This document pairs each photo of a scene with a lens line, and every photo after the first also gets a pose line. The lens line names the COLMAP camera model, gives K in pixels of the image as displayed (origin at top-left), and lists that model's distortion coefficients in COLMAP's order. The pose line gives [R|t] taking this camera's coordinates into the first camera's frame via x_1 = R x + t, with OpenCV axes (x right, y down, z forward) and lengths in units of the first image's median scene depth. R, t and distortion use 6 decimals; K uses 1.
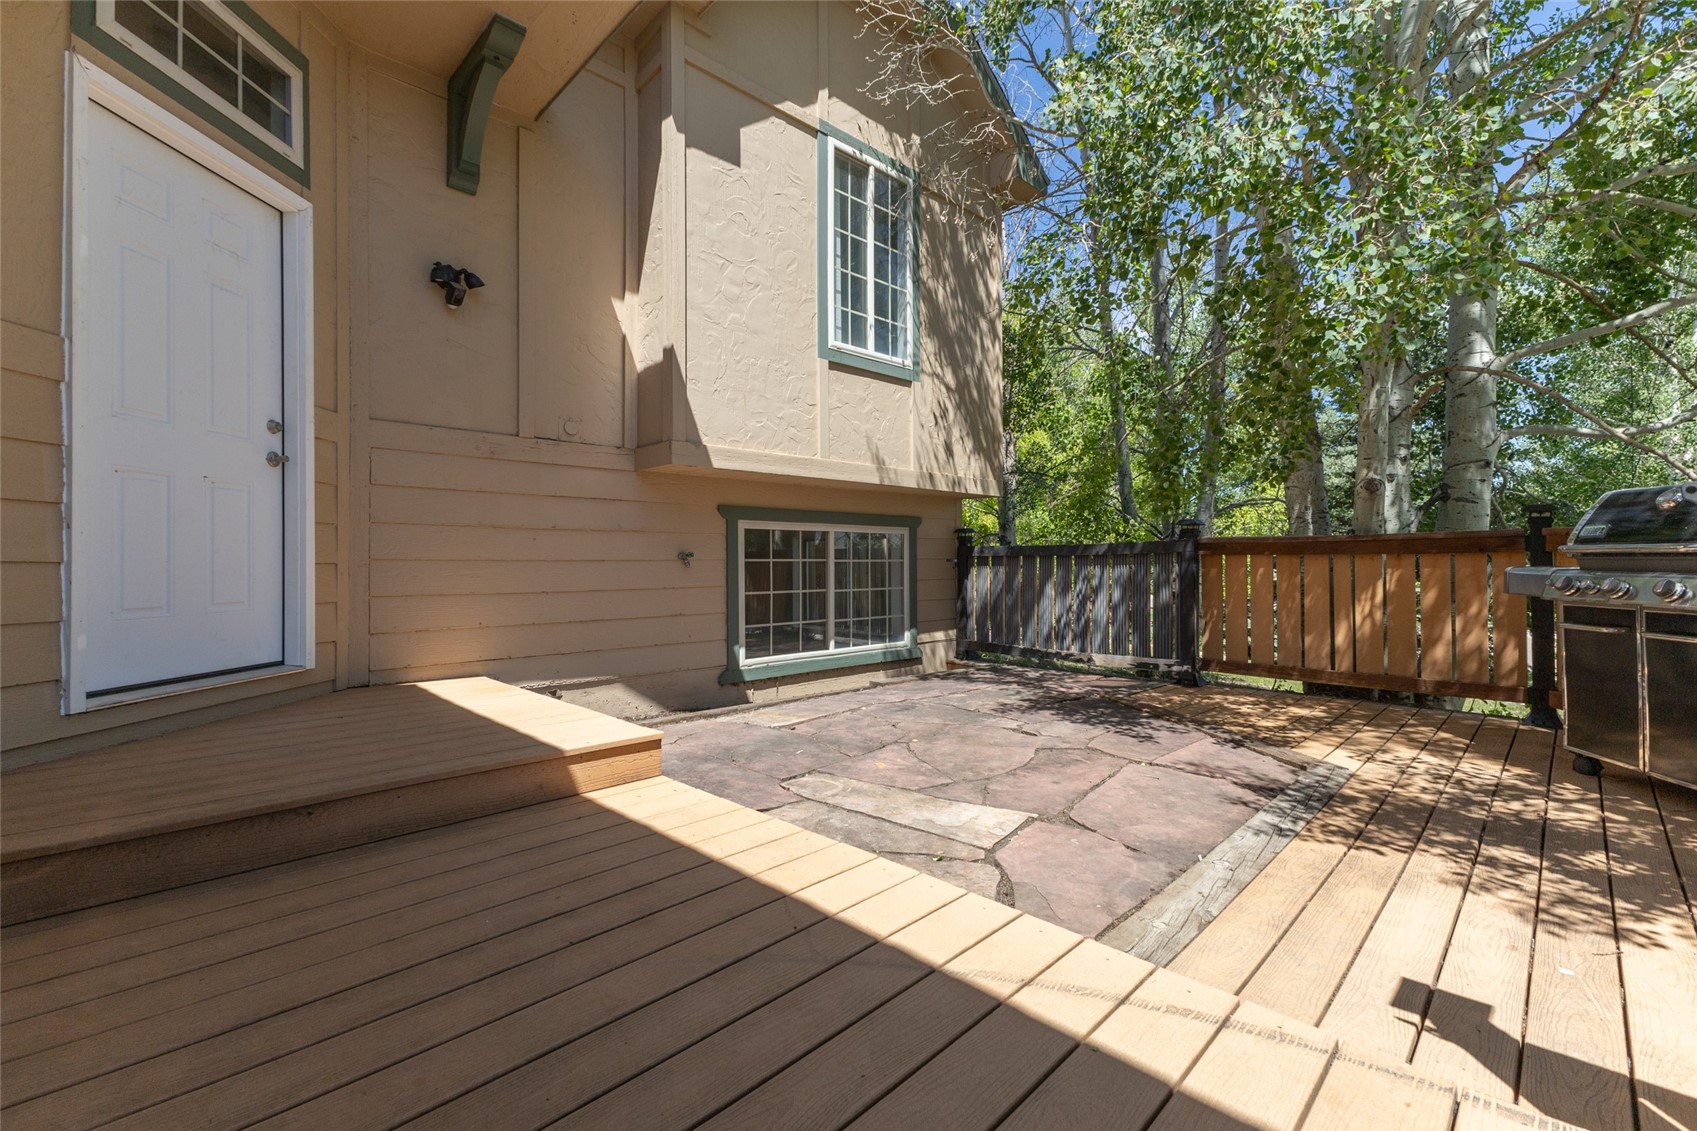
lens RADIAL K [[751.1, 0, 858.2], [0, 751.1, 554.3], [0, 0, 1]] dist [0.005353, 0.001002]
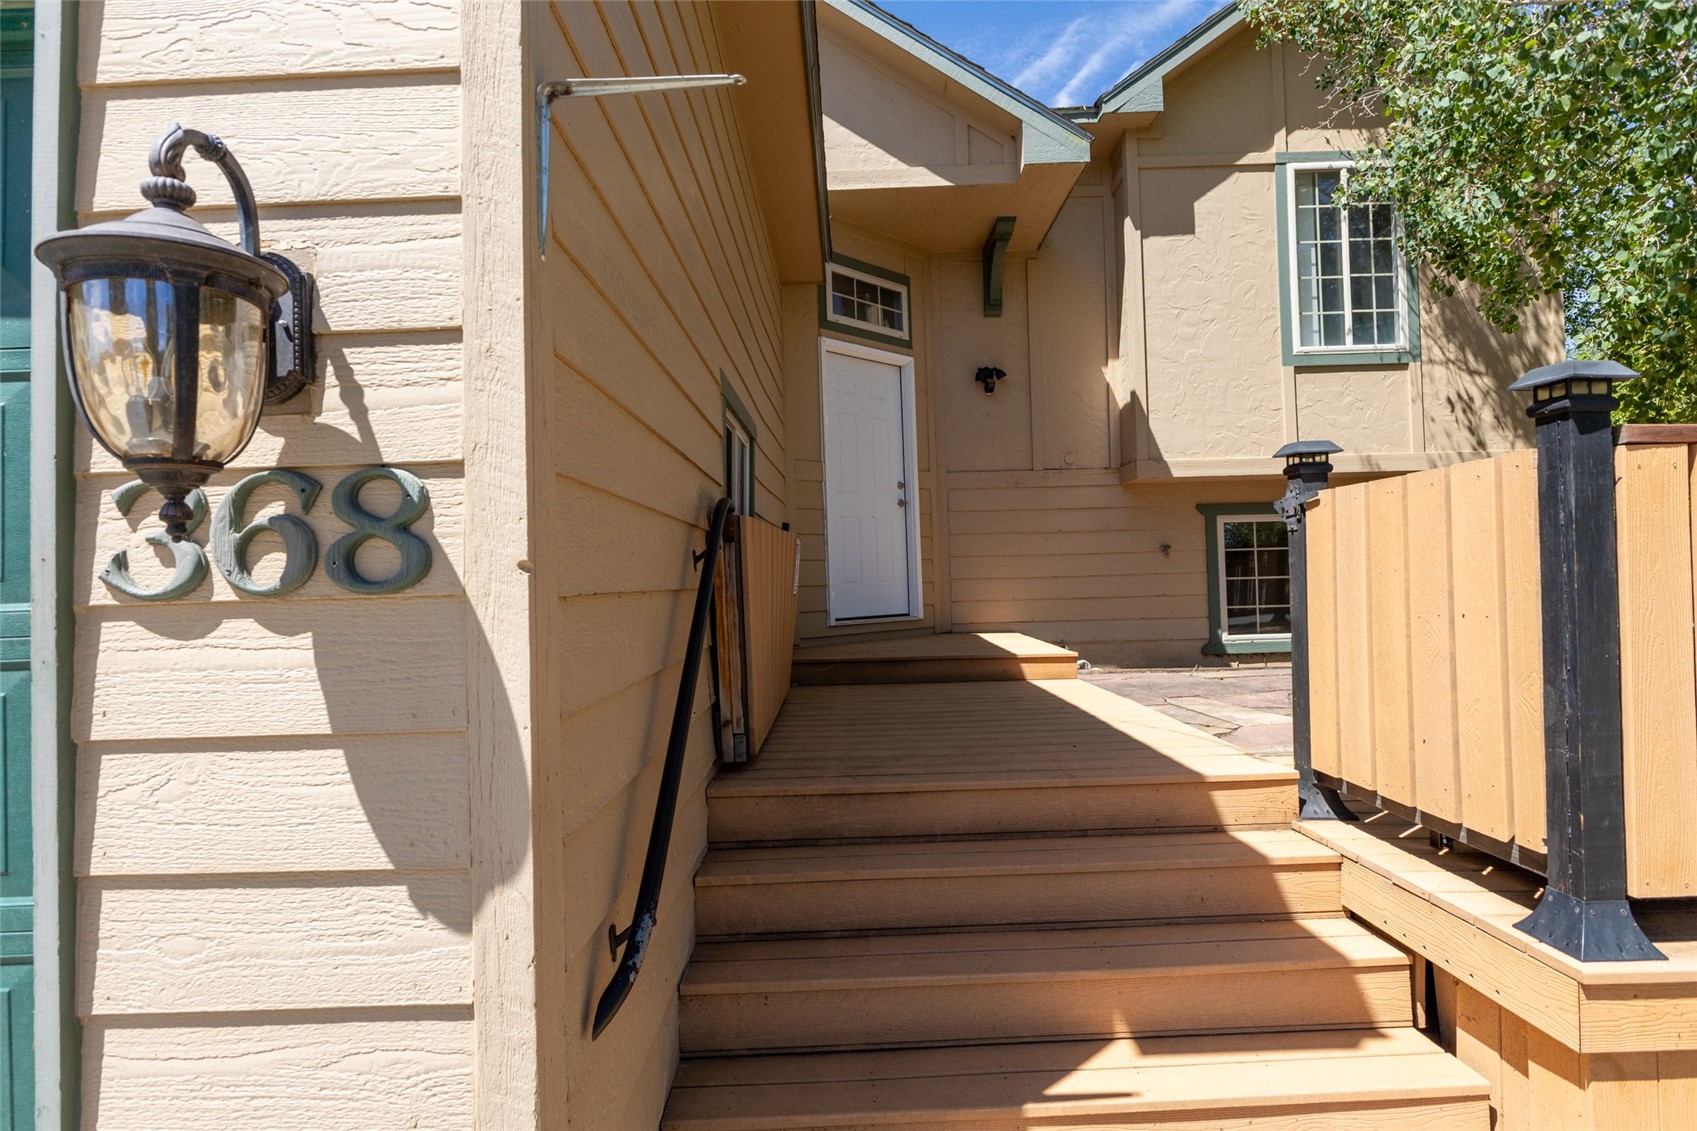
lens RADIAL K [[897.3, 0, 848.1], [0, 897.3, 558.8], [0, 0, 1]] dist [-0.025760, -0.002506]
pose [[0.720503, -0.028534, -0.692865, 0.479379], [0.033081, 0.999430, -0.006758, 0.014607], [0.692663, -0.018051, 0.721036, -0.497366]]
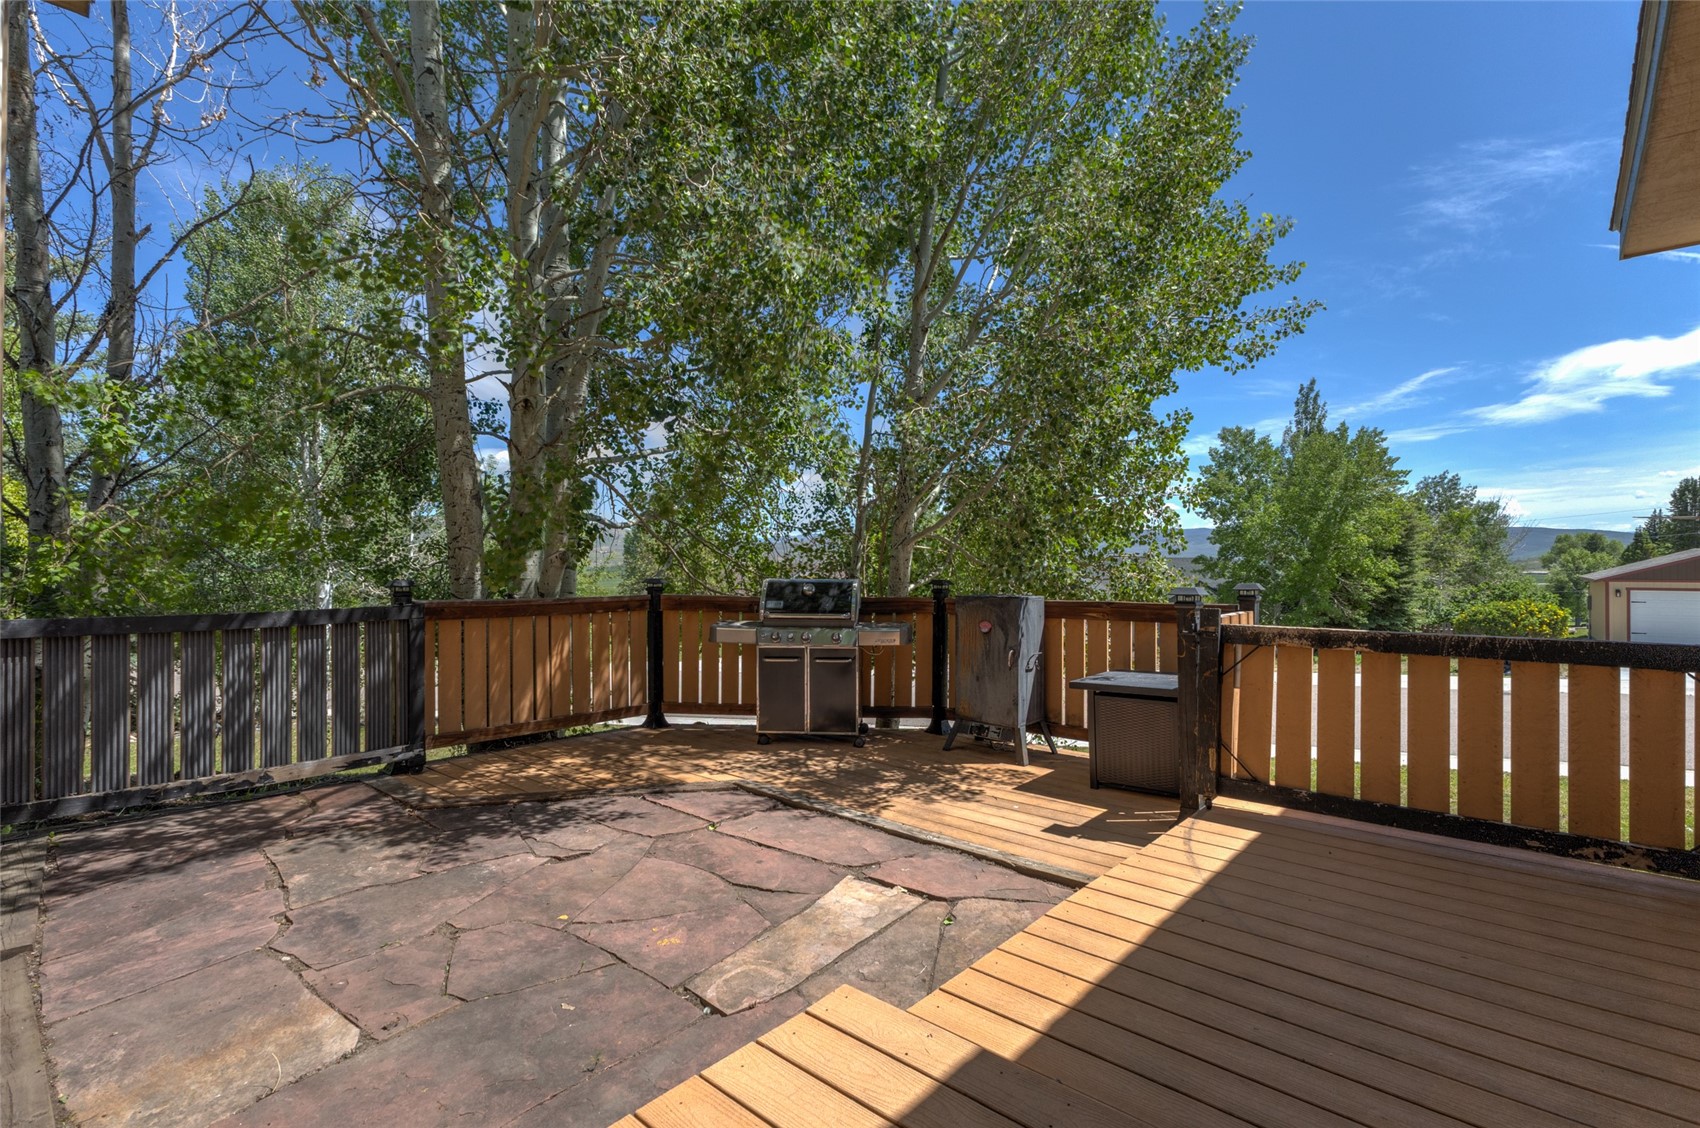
lens RADIAL K [[752.4, 0, 854.6], [0, 752.4, 572.7], [0, 0, 1]] dist [0.005353, 0.001002]
pose [[-0.055448, 0.003629, 0.998455, -0.496927], [-0.011982, 0.999919, -0.004299, -0.064167], [-0.998390, -0.012202, -0.055400, 0.564004]]
